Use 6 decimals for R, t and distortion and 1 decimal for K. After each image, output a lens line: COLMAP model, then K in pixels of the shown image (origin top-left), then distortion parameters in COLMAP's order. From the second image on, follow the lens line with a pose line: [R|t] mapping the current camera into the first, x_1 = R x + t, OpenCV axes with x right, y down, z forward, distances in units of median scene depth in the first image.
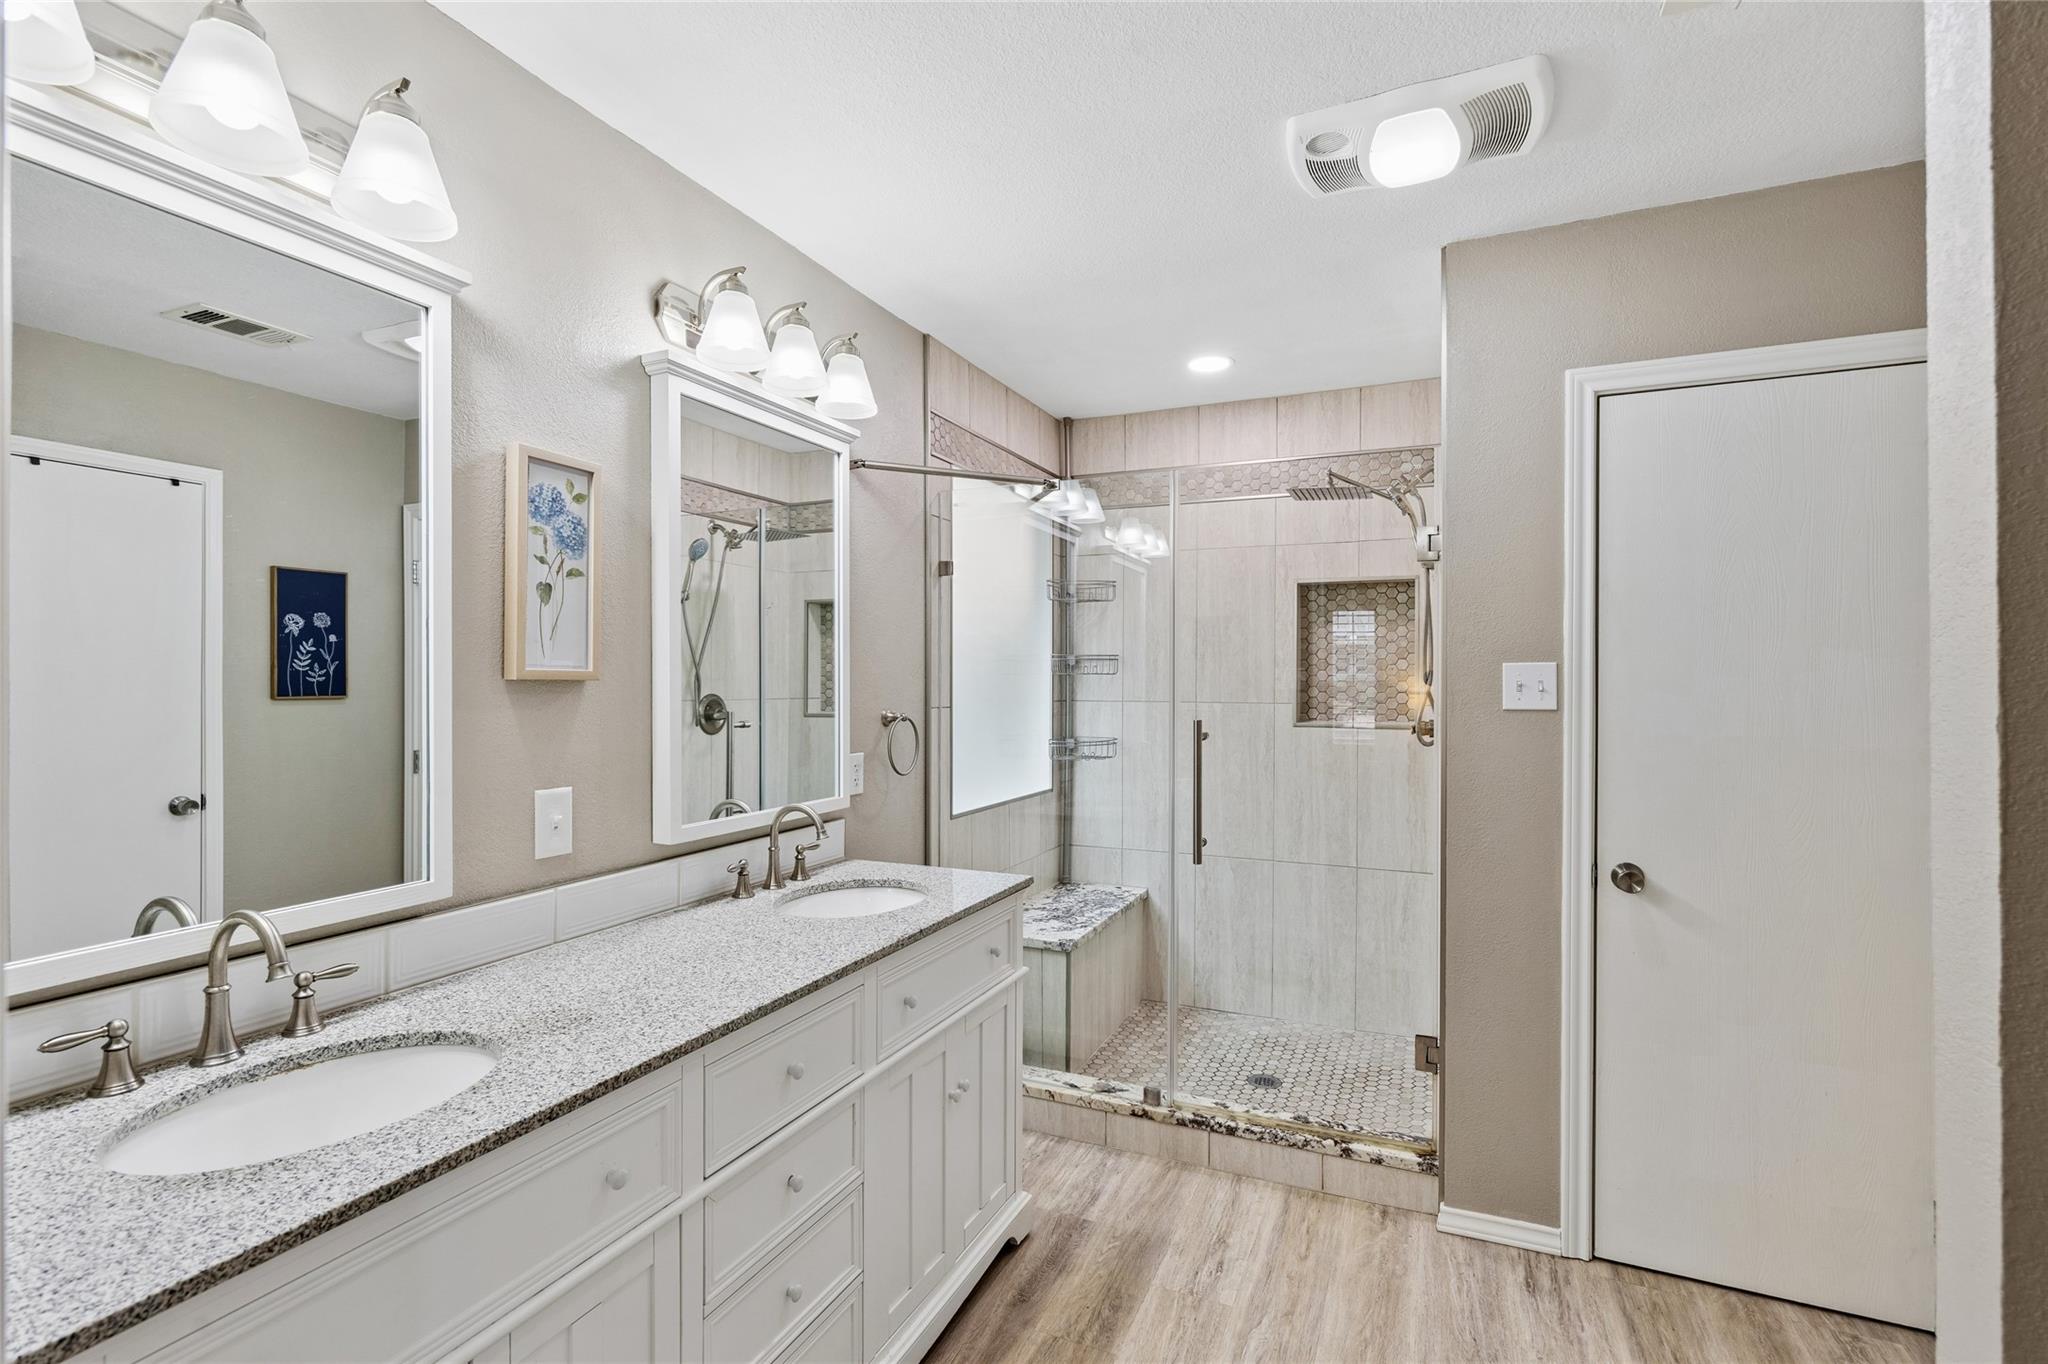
lens RADIAL K [[951.3, 0, 1014.6], [0, 951.3, 684.6], [0, 0, 1]] dist [-0.001409, 0.000160]
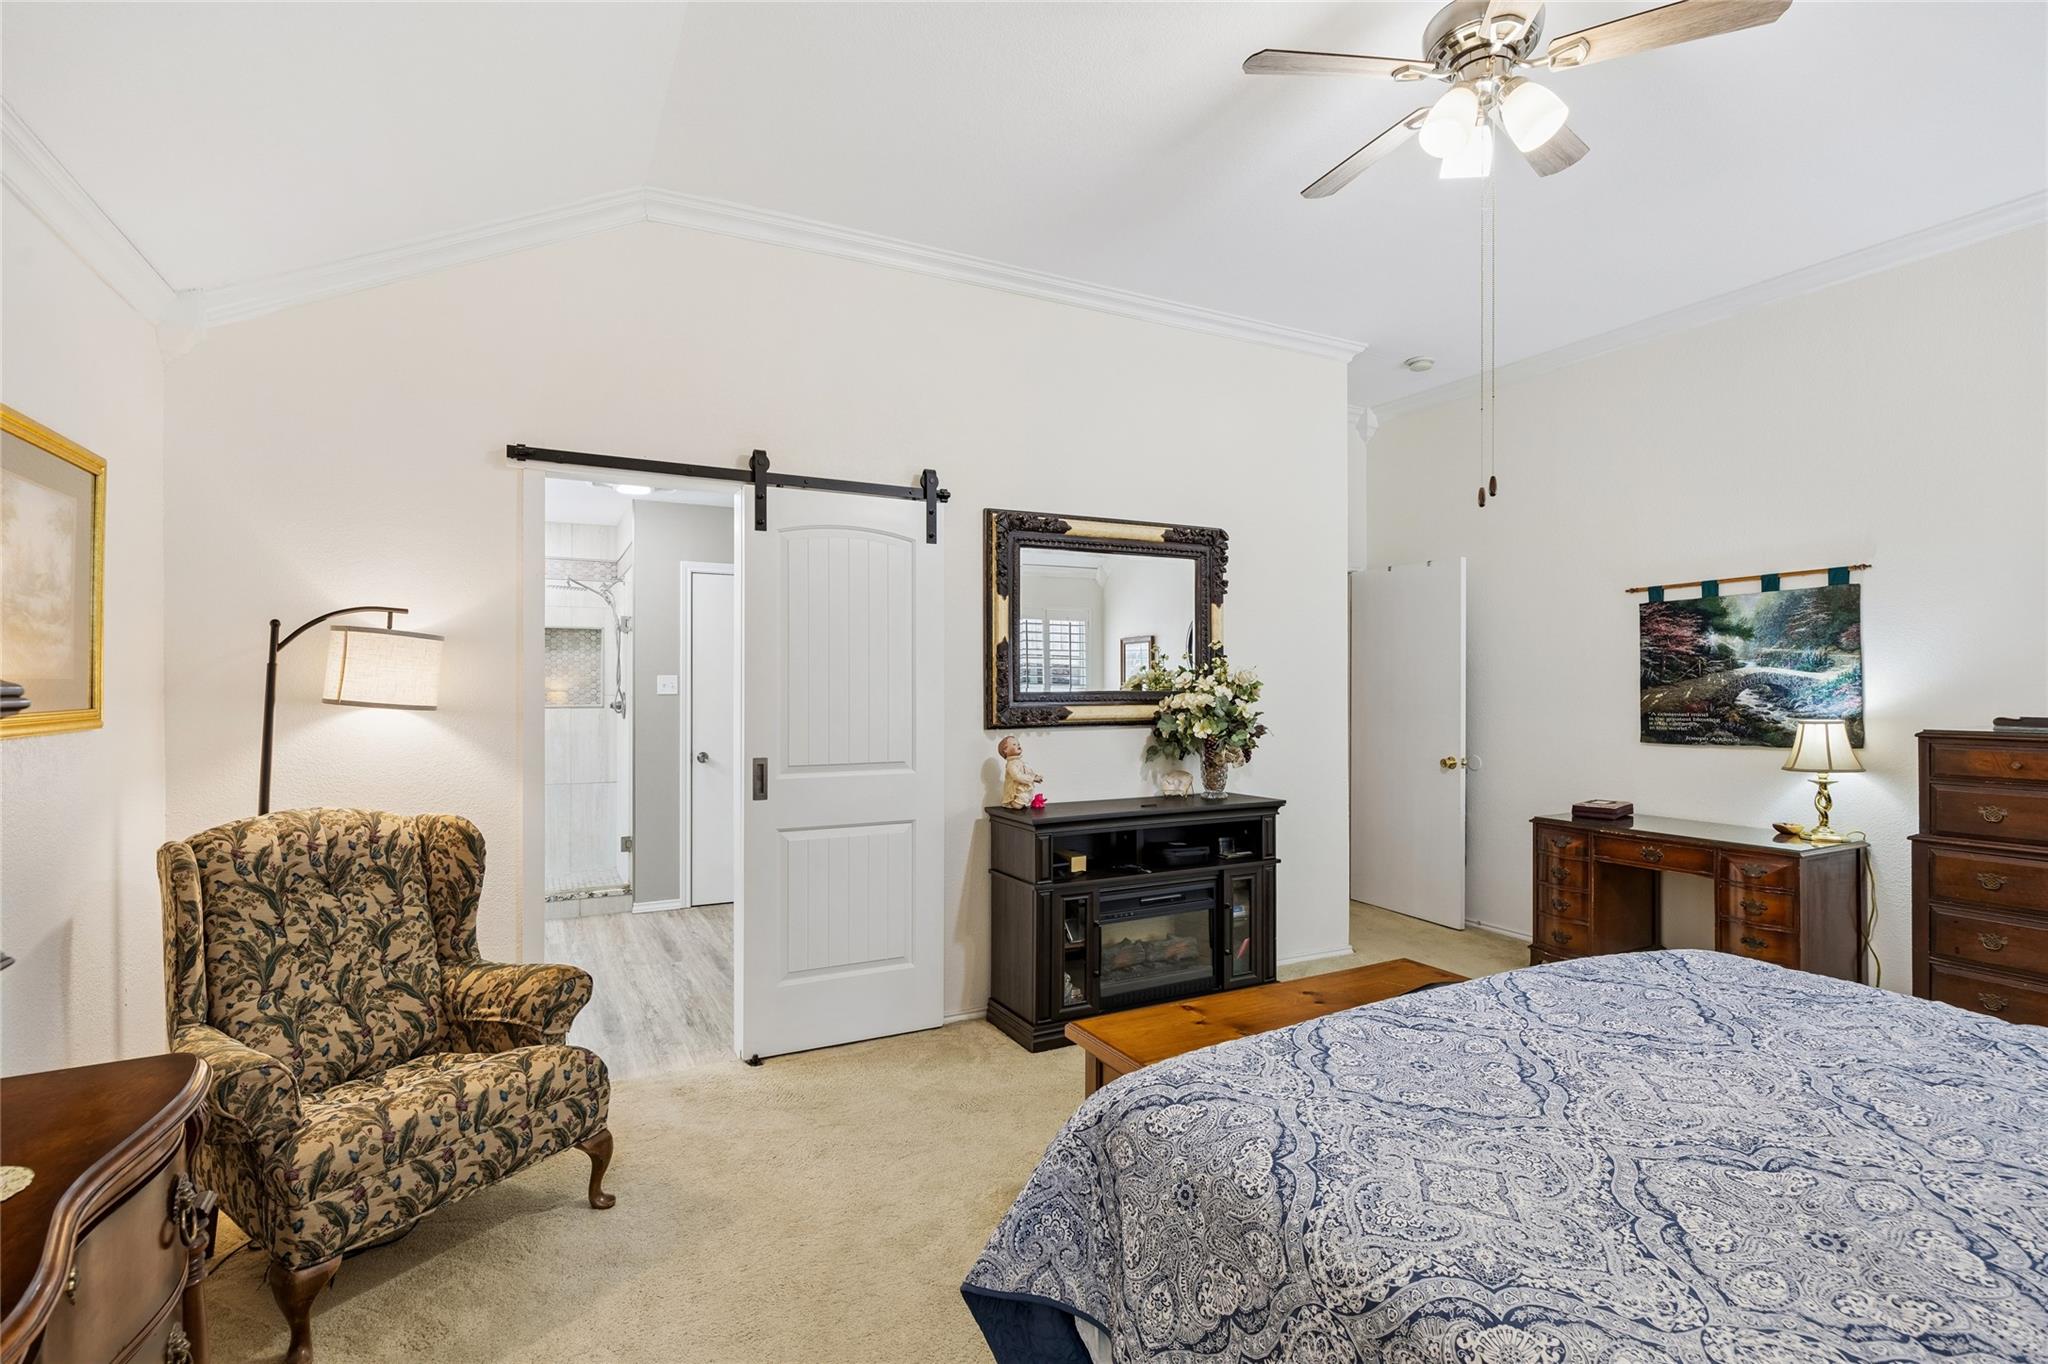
lens RADIAL K [[951.3, 0, 1014.6], [0, 951.3, 684.6], [0, 0, 1]] dist [-0.001409, 0.000160]
pose [[0.616803, -0.003302, 0.787110, -0.976877], [0.003814, 0.999992, 0.001206, 0.001981], [-0.787108, 0.002258, 0.616811, -1.424611]]
